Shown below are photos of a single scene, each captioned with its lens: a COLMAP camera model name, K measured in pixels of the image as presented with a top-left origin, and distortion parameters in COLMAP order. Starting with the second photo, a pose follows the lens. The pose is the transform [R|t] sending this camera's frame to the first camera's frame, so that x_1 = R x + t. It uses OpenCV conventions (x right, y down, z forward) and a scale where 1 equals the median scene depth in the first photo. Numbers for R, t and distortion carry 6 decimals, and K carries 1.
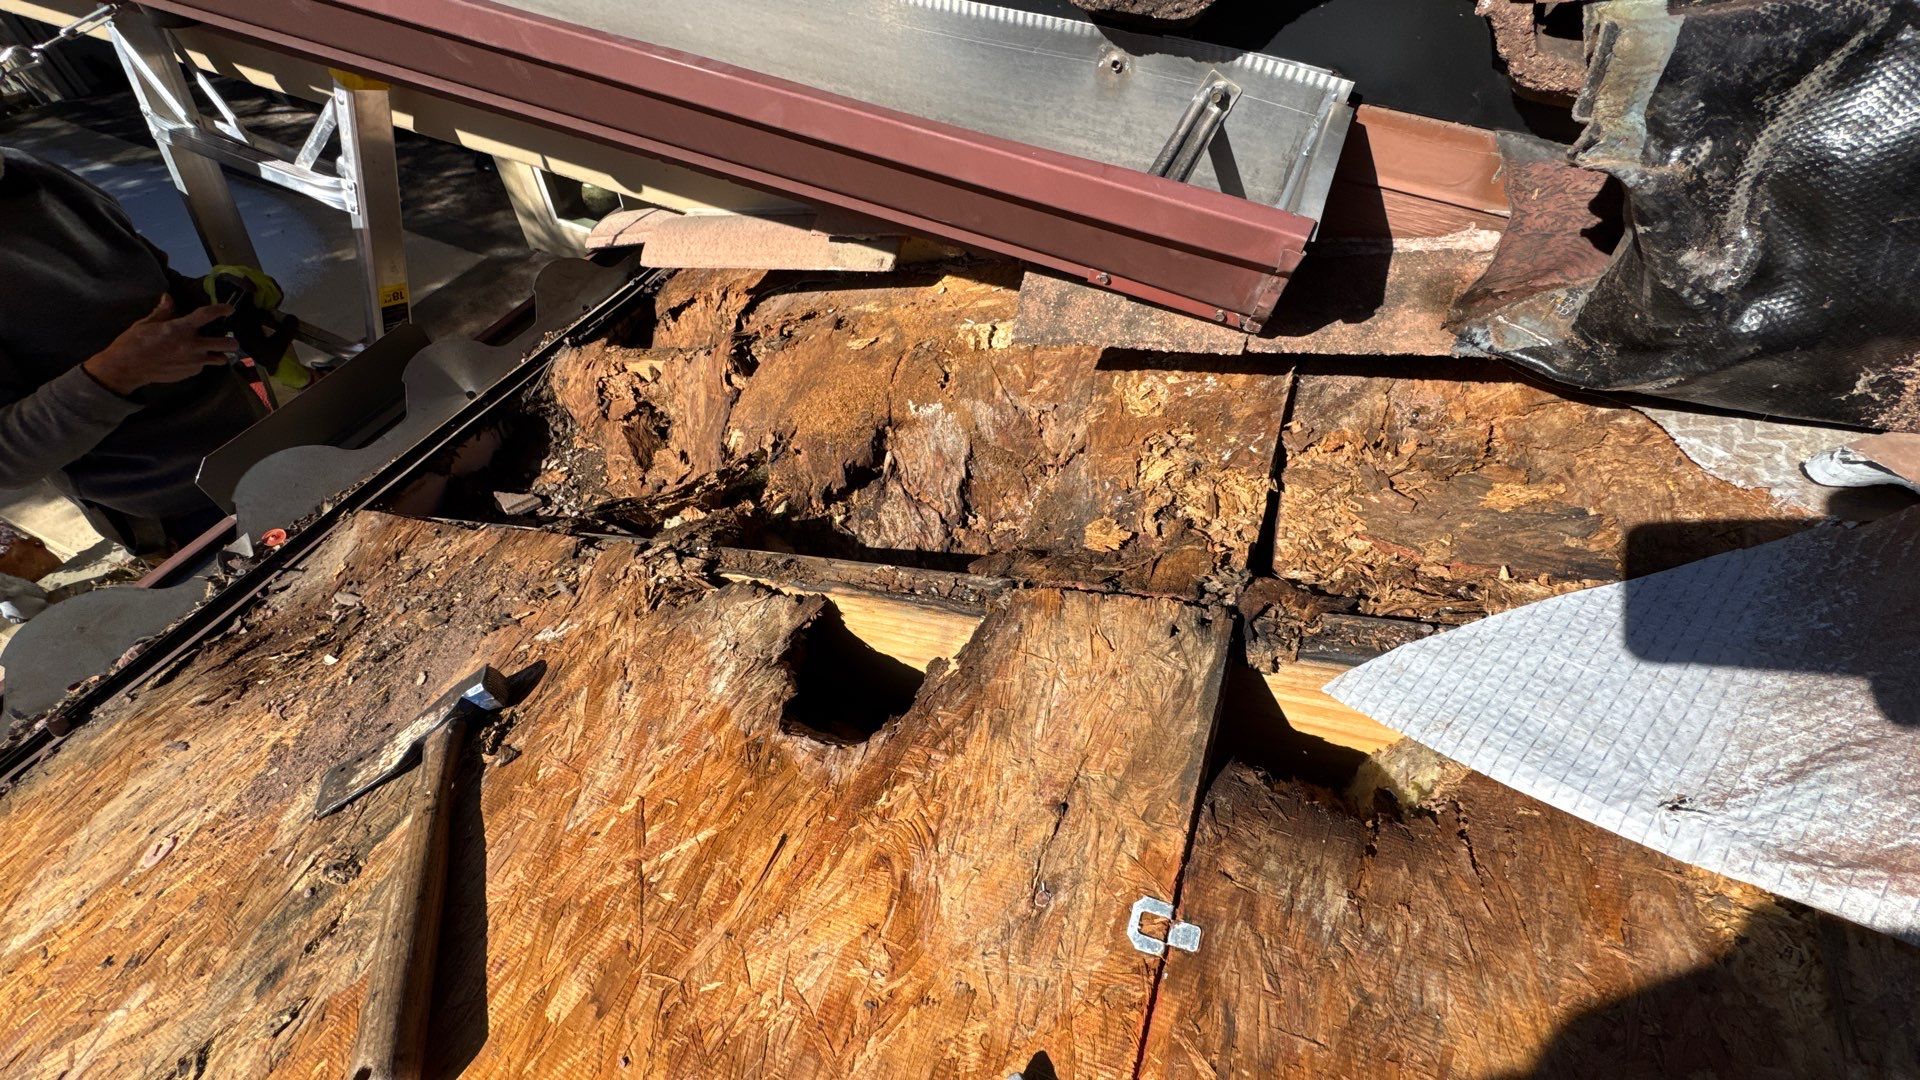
lens RADIAL K [[768.1, 0, 960.0], [0, 768.1, 540.0], [0, 0, 1]] dist [0.000293, -0.000400]
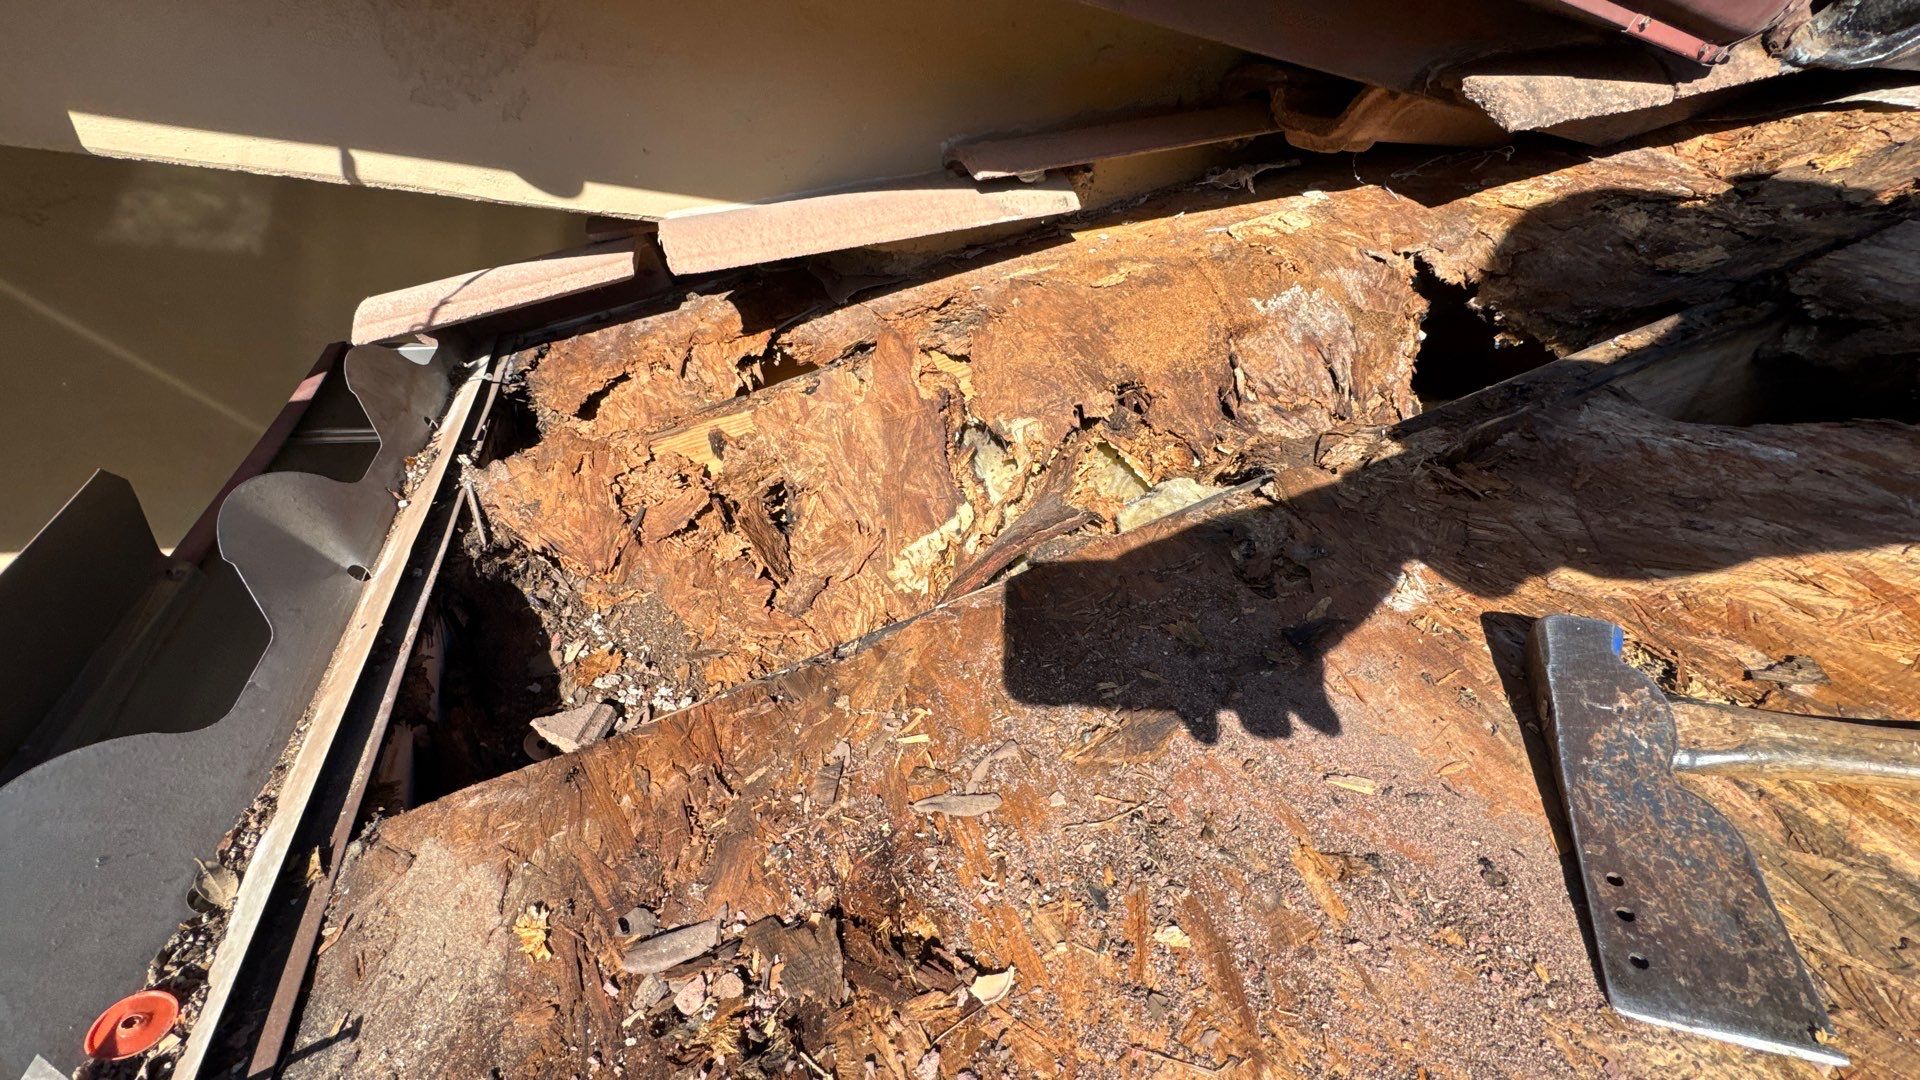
lens RADIAL K [[768.1, 0, 960.0], [0, 768.1, 540.0], [0, 0, 1]] dist [0.000293, -0.000400]
pose [[0.721096, -0.288863, 0.629745, -0.667022], [0.437022, 0.894946, -0.089905, -0.003994], [-0.537618, 0.340043, 0.771581, 0.437649]]
